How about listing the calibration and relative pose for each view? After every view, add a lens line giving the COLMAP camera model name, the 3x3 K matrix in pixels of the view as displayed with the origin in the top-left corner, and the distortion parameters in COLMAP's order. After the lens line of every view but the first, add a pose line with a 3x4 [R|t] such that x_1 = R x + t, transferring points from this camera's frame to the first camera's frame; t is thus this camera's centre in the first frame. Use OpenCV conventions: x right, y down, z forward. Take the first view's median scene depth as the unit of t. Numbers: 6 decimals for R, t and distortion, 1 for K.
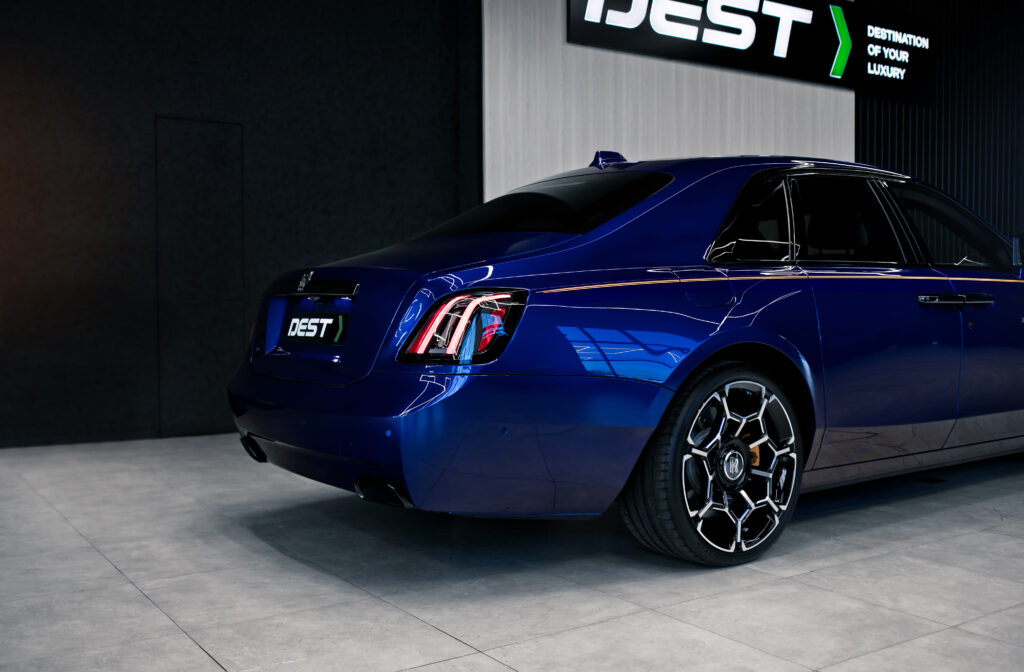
lens RADIAL K [[1018.9, 0, 487.3], [0, 1018.9, 350.0], [0, 0, 1]] dist [-0.032111, 0.015484]
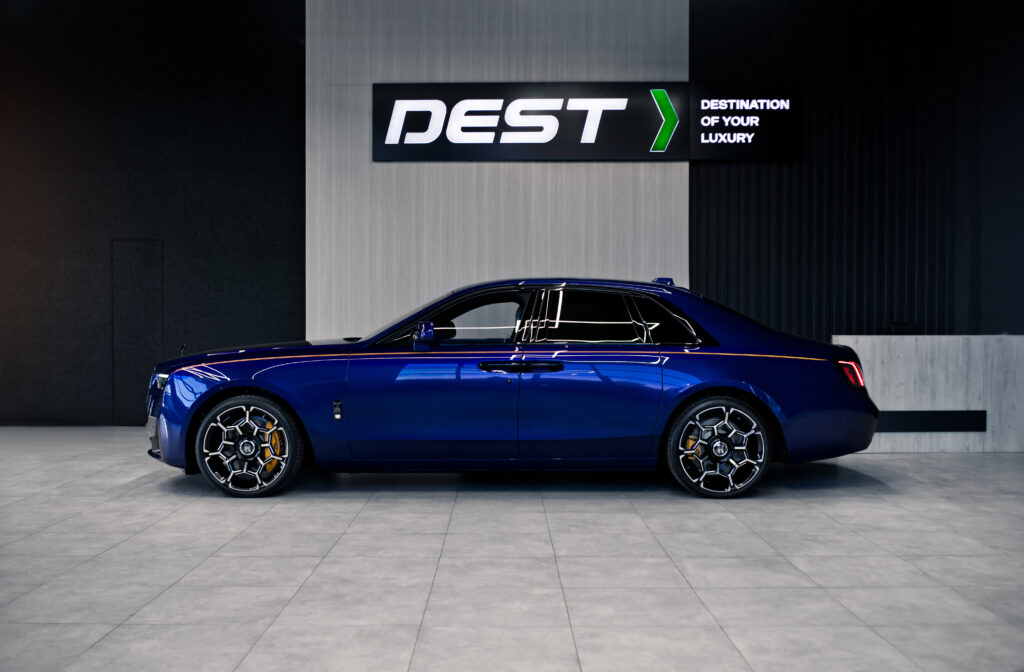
lens RADIAL K [[1030.0, 0, 507.0], [0, 1030.0, 344.3], [0, 0, 1]] dist [-0.058150, 0.096661]
pose [[0.815001, 0.013726, -0.579297, 0.960677], [-0.032583, 0.999223, -0.022164, -0.028154], [0.578543, 0.036939, 0.814815, -0.017937]]
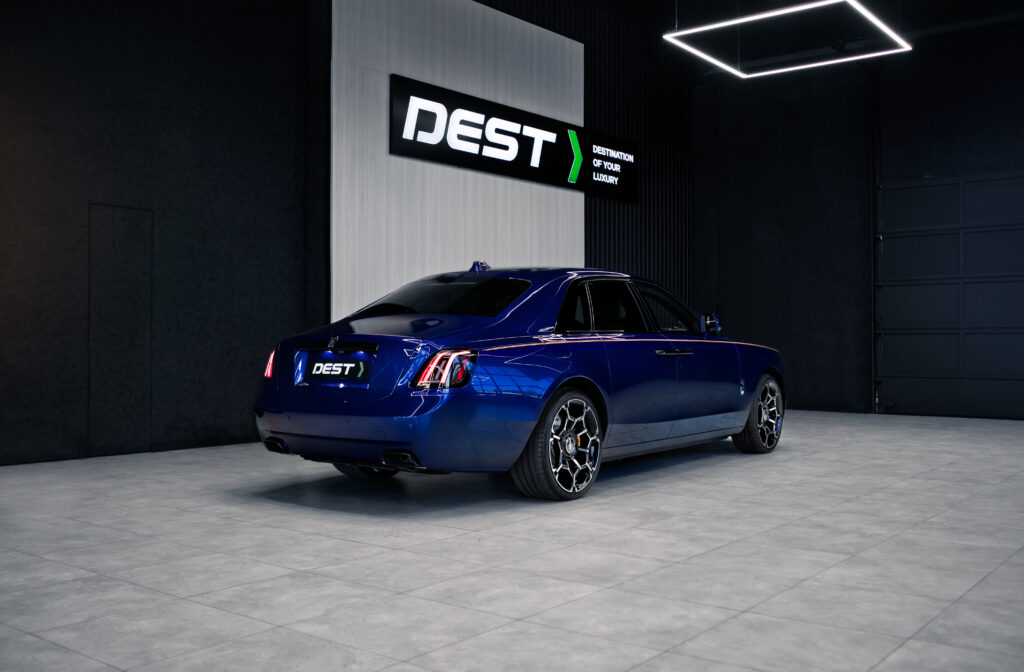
lens RADIAL K [[1022.8, 0, 500.1], [0, 1022.8, 337.9], [0, 0, 1]] dist [-0.038378, 0.010681]
pose [[0.953502, 0.010024, 0.301220, -0.170706], [0.005200, 0.998751, -0.049699, 0.004874], [-0.301342, 0.048954, 0.952259, -0.282521]]
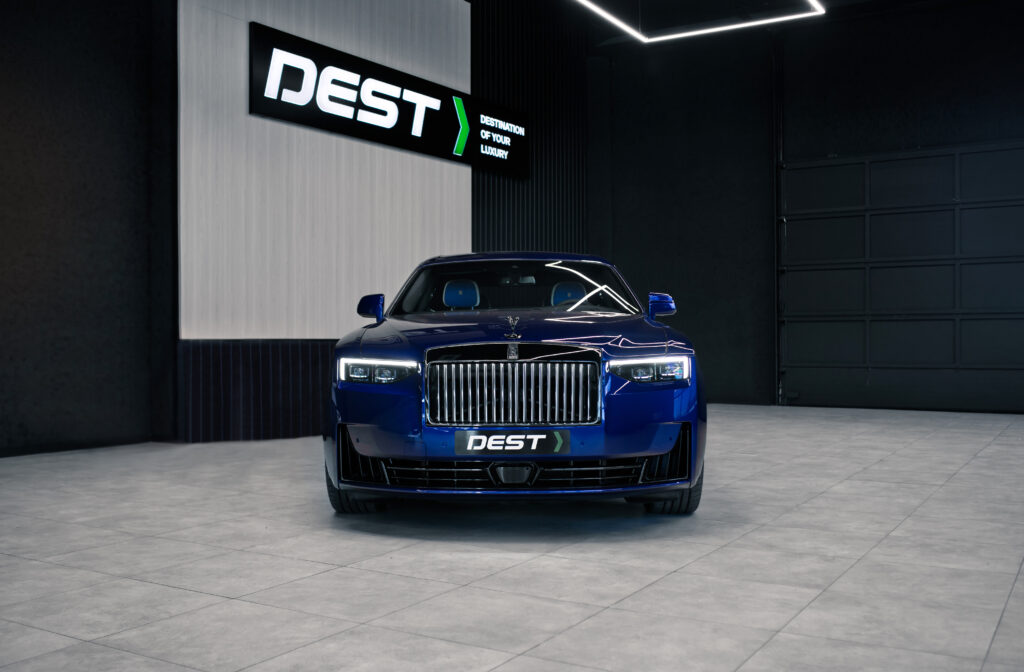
lens RADIAL K [[1030.0, 0, 507.0], [0, 1030.0, 344.3], [0, 0, 1]] dist [-0.058150, 0.096661]
pose [[0.910429, 0.001825, 0.413660, -0.126595], [0.014537, 0.999231, -0.036404, 0.005826], [-0.413409, 0.039156, 0.909703, -0.159335]]
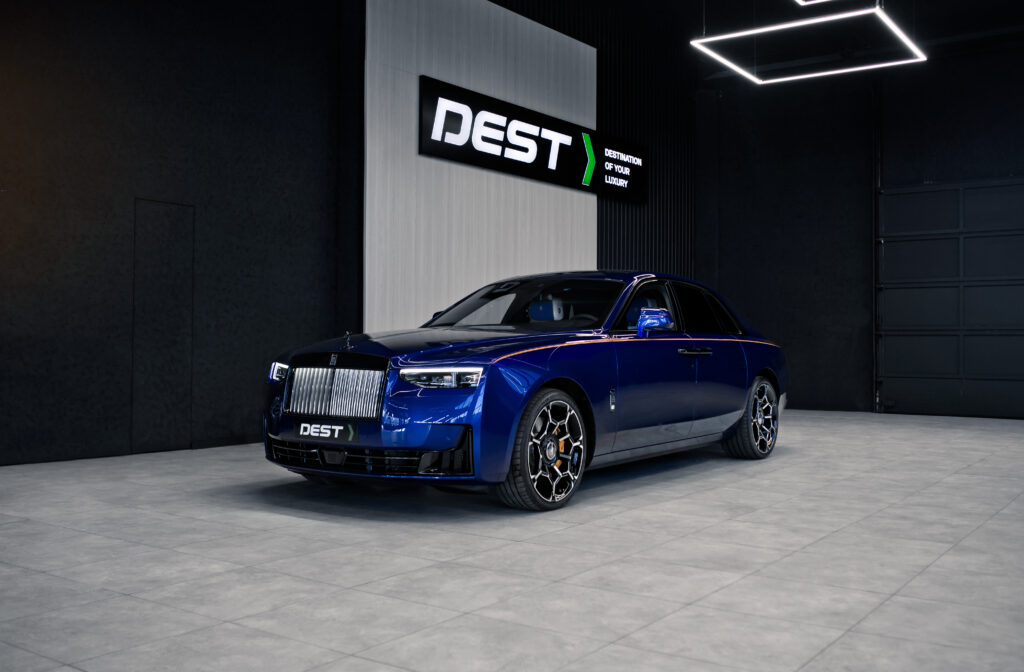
lens RADIAL K [[1024.9, 0, 512.0], [0, 1024.9, 336.0], [0, 0, 1]] dist [0.000000, -0.009464]
pose [[0.934241, 0.014614, 0.356343, -0.264703], [0.004190, 0.998641, -0.051940, 0.006758], [-0.356618, 0.050017, 0.932911, -0.271913]]
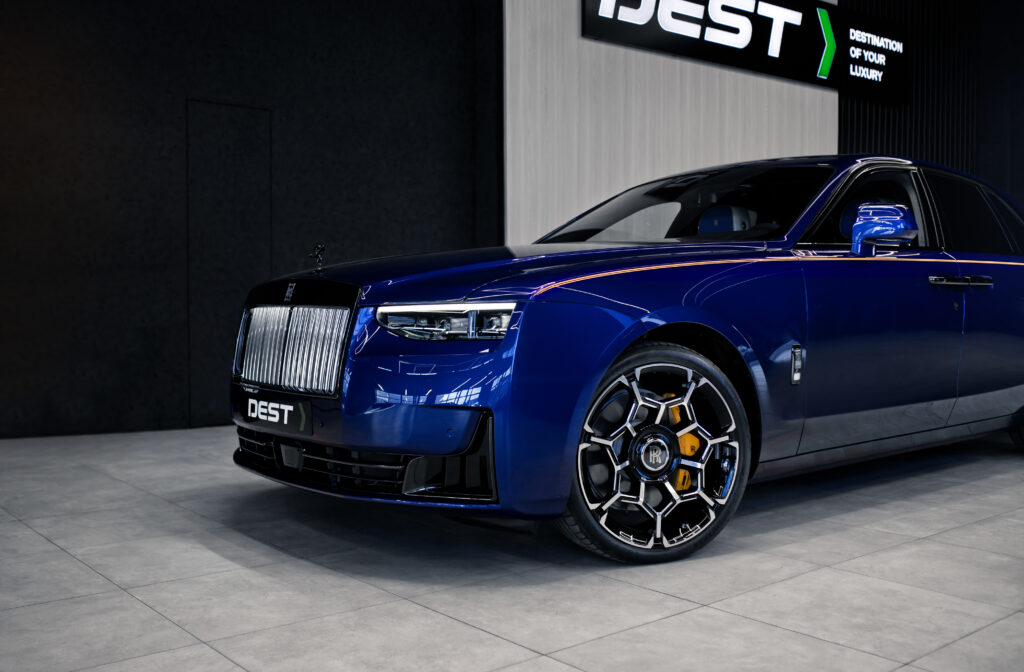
lens RADIAL K [[1030.0, 0, 507.0], [0, 1030.0, 344.3], [0, 0, 1]] dist [-0.058150, 0.096661]
pose [[0.994779, -0.002415, 0.102022, -0.094314], [0.002905, 0.999985, -0.004656, 0.009180], [-0.102010, 0.004928, 0.994771, -0.010582]]
